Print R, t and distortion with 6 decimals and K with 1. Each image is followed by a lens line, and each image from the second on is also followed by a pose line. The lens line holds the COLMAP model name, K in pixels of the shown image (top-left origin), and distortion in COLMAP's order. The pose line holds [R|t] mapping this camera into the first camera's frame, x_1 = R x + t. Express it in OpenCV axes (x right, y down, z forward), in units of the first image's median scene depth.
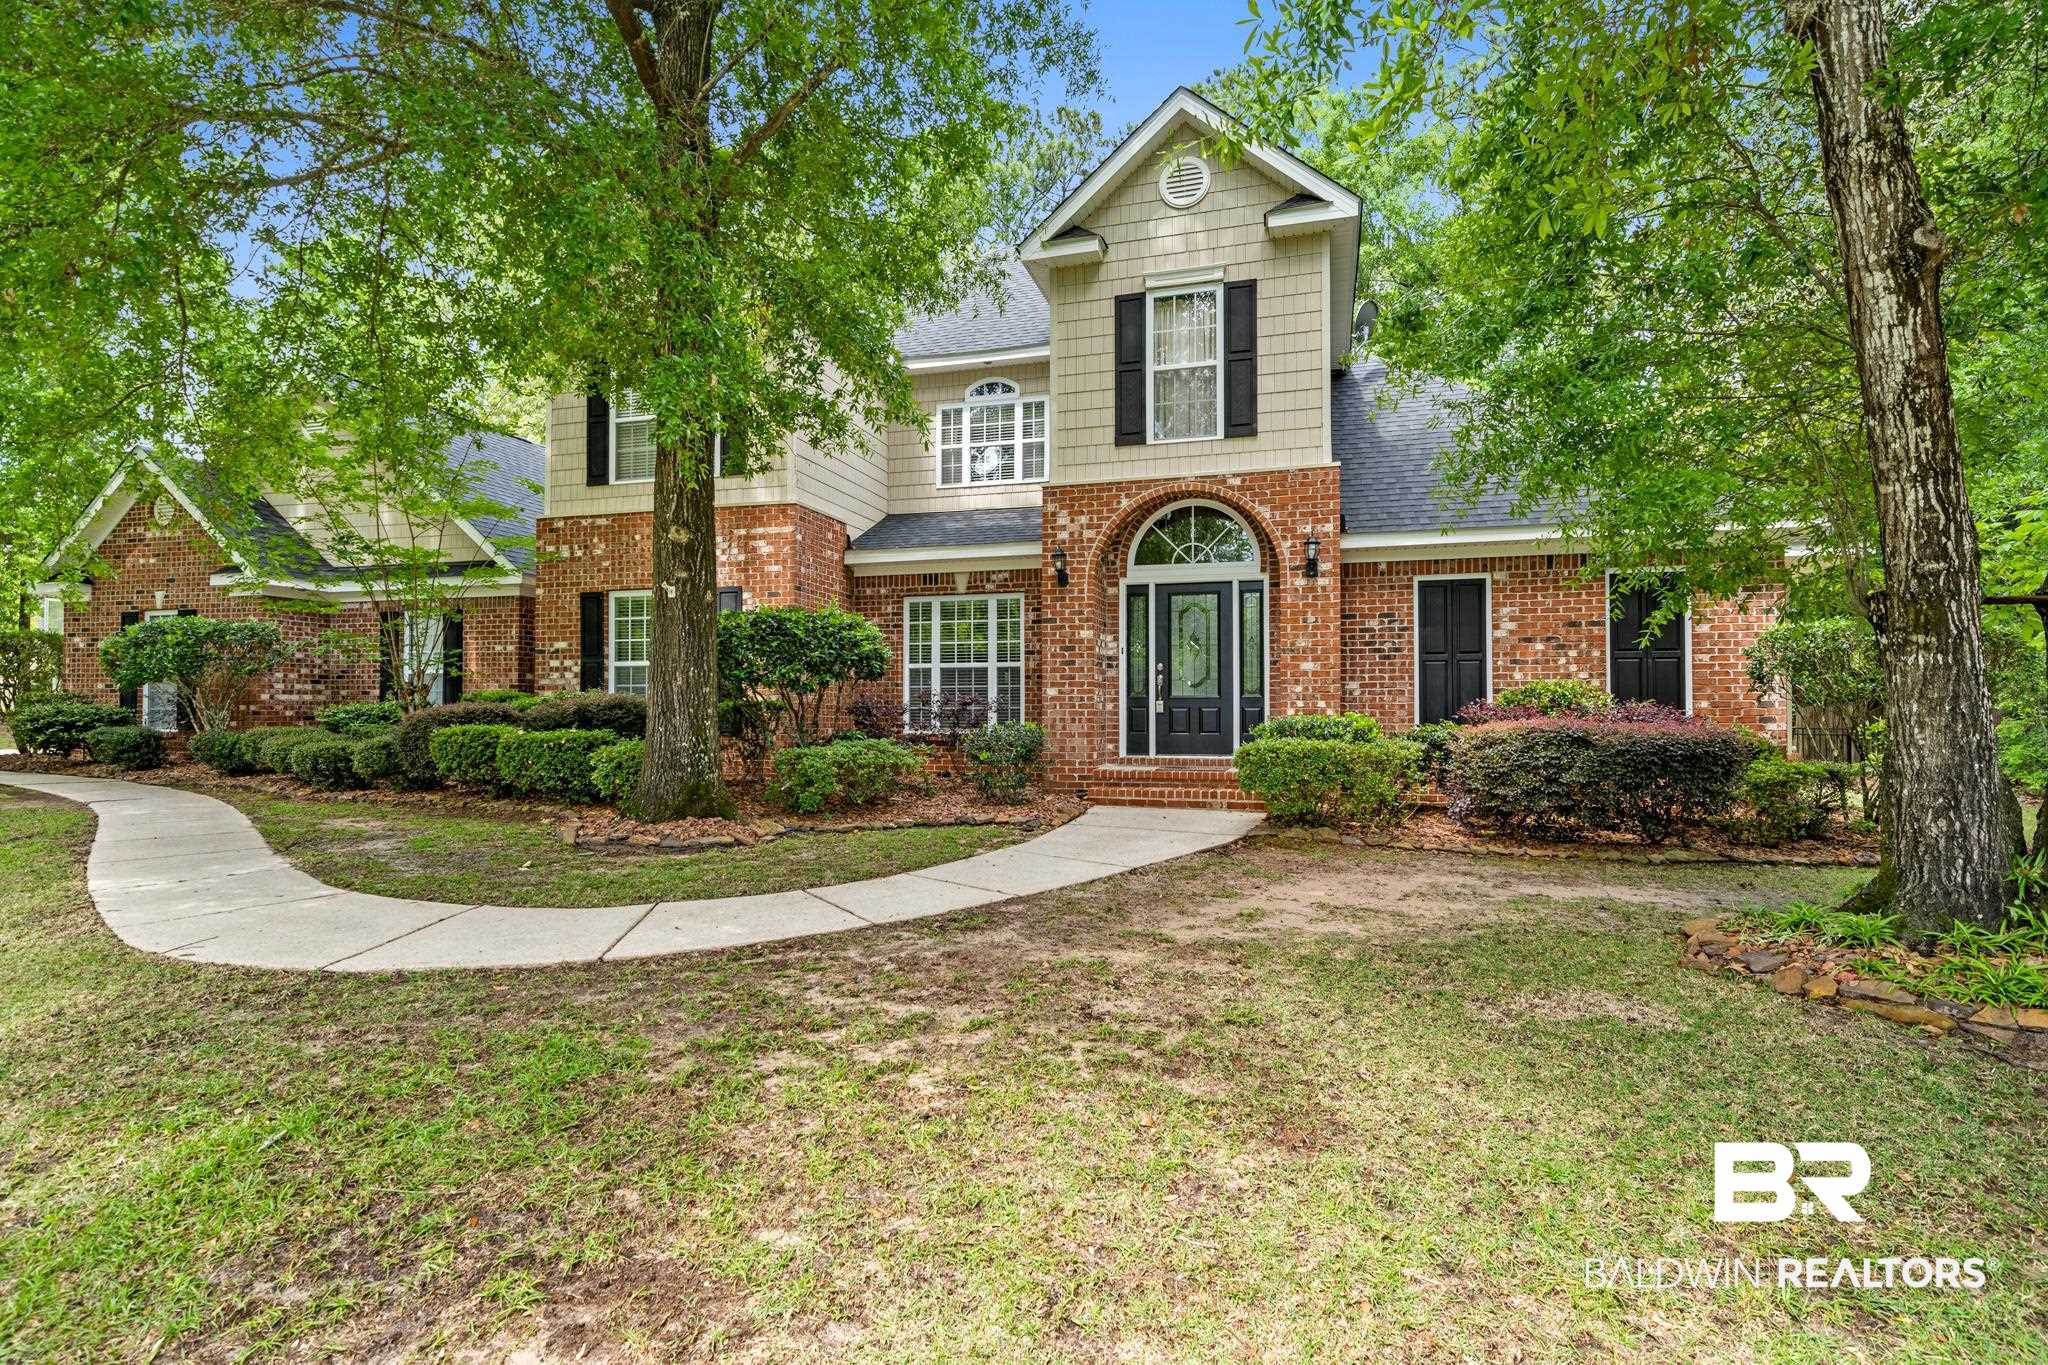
lens RADIAL K [[965.7, 0, 1019.7], [0, 965.7, 694.5], [0, 0, 1]] dist [0.001489, -0.000172]
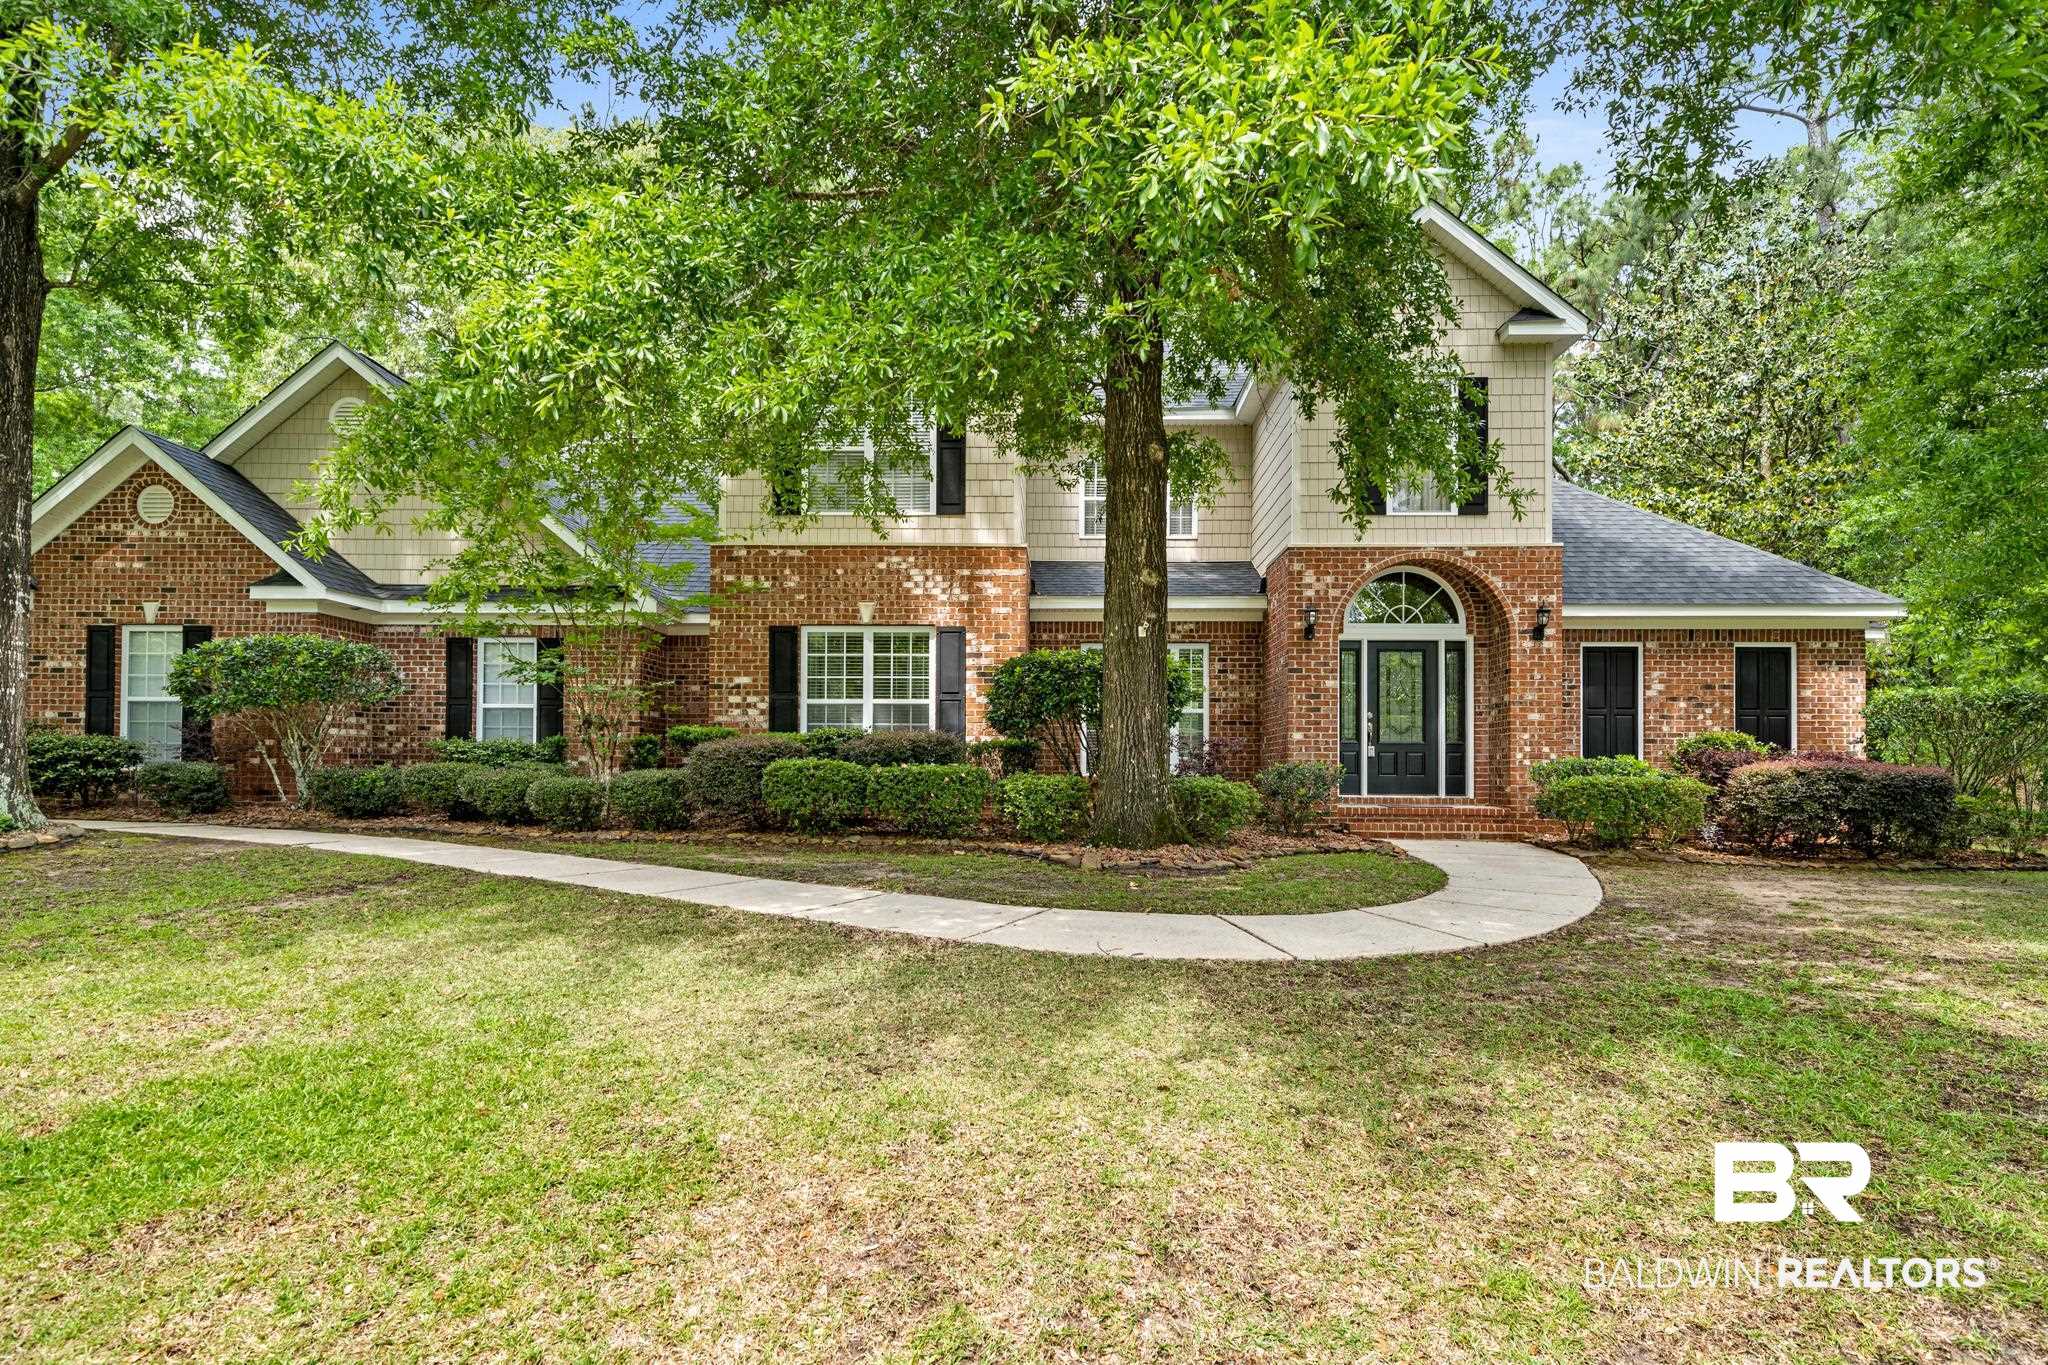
lens RADIAL K [[994.5, 0, 1024.8], [0, 994.5, 755.6], [0, 0, 1]] dist [0.000538, 0.000028]
pose [[0.972365, 0.011721, 0.233172, -0.513868], [-0.012903, 0.999910, 0.003542, 0.018860], [-0.233110, -0.006453, 0.972429, -0.019001]]
